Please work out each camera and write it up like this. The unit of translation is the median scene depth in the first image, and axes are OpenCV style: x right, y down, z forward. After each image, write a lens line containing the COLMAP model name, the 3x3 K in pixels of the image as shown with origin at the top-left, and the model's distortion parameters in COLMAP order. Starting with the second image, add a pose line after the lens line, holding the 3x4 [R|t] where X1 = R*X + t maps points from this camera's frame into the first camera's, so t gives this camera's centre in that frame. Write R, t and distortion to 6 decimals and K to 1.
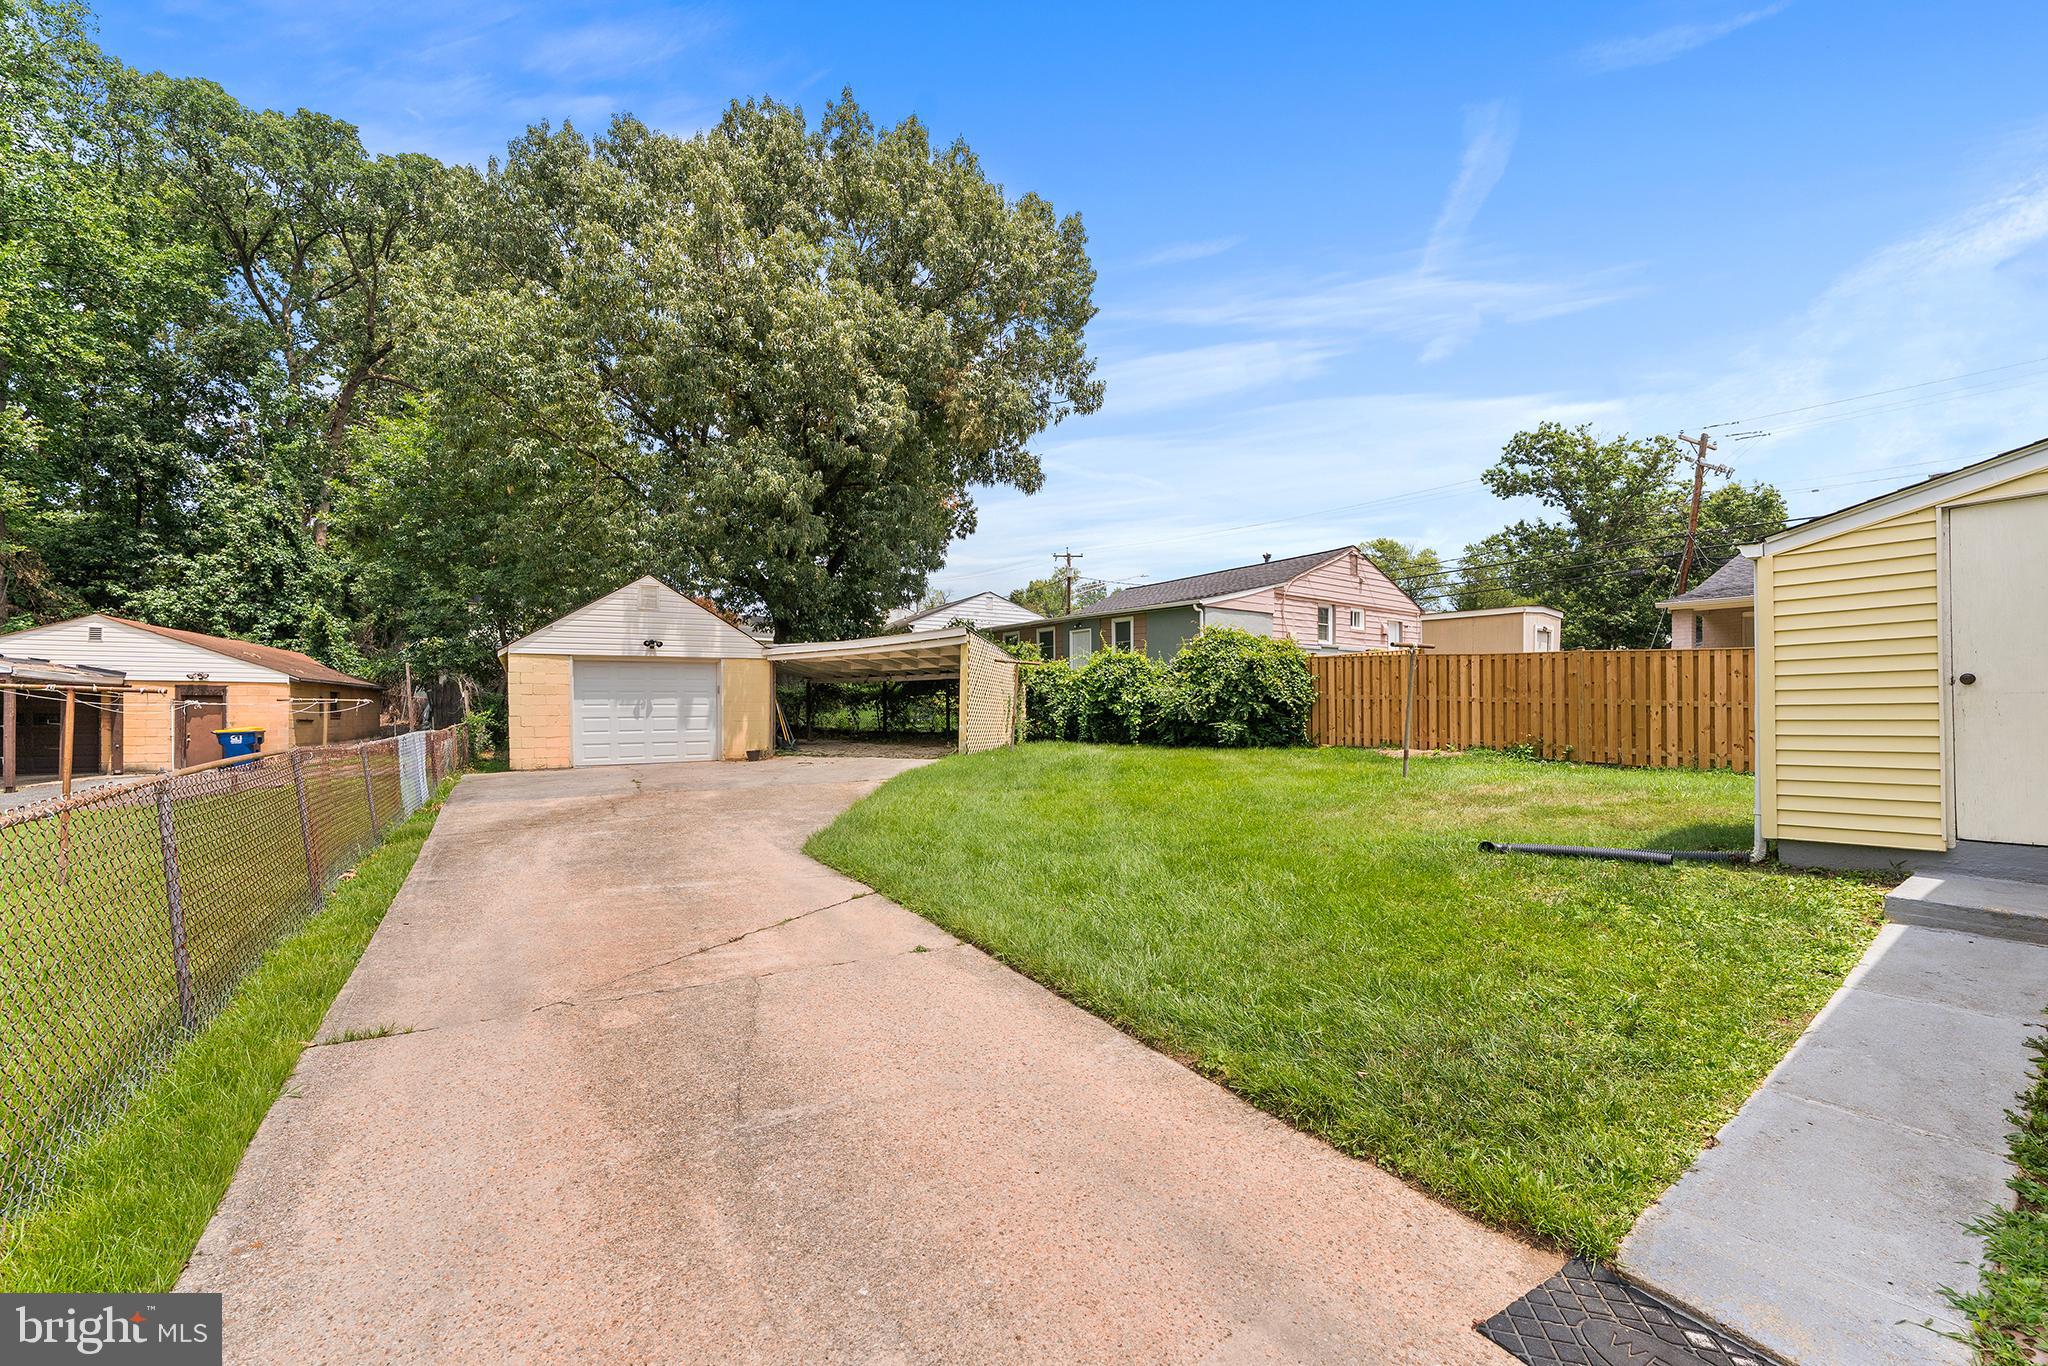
lens RADIAL K [[859.0, 0, 1053.6], [0, 859.0, 717.2], [0, 0, 1]] dist [-0.004268, -0.001699]
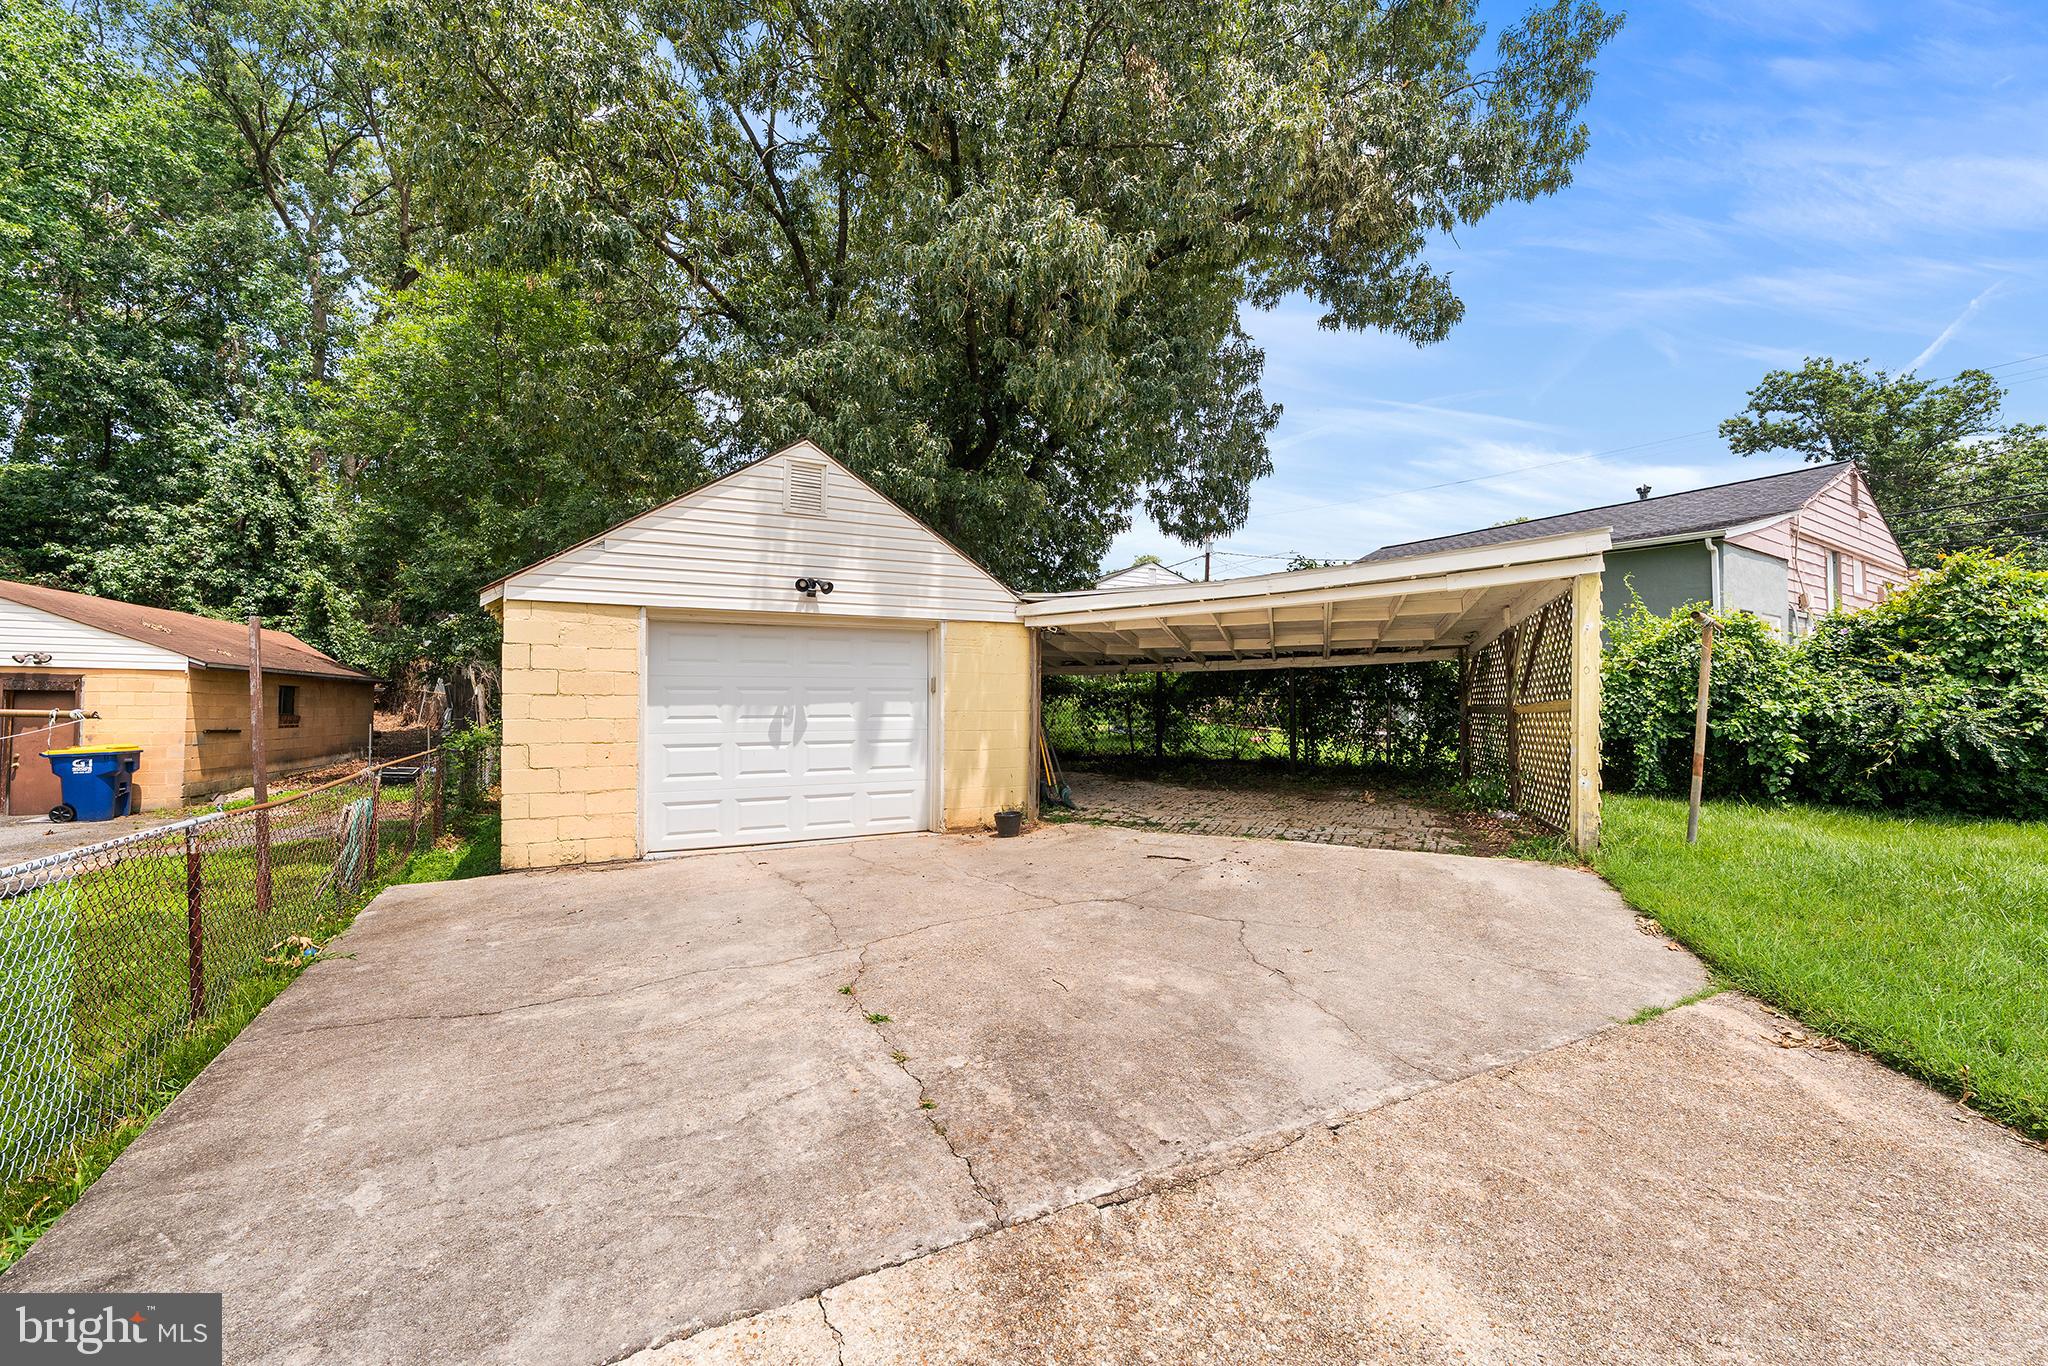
lens RADIAL K [[830.1, 0, 1028.6], [0, 830.1, 690.8], [0, 0, 1]] dist [0.000300, -0.000442]
pose [[0.997598, 0.005150, -0.069080, -0.186395], [-0.007013, 0.999618, -0.026749, -0.010333], [0.068916, 0.027169, 0.997252, 0.327099]]
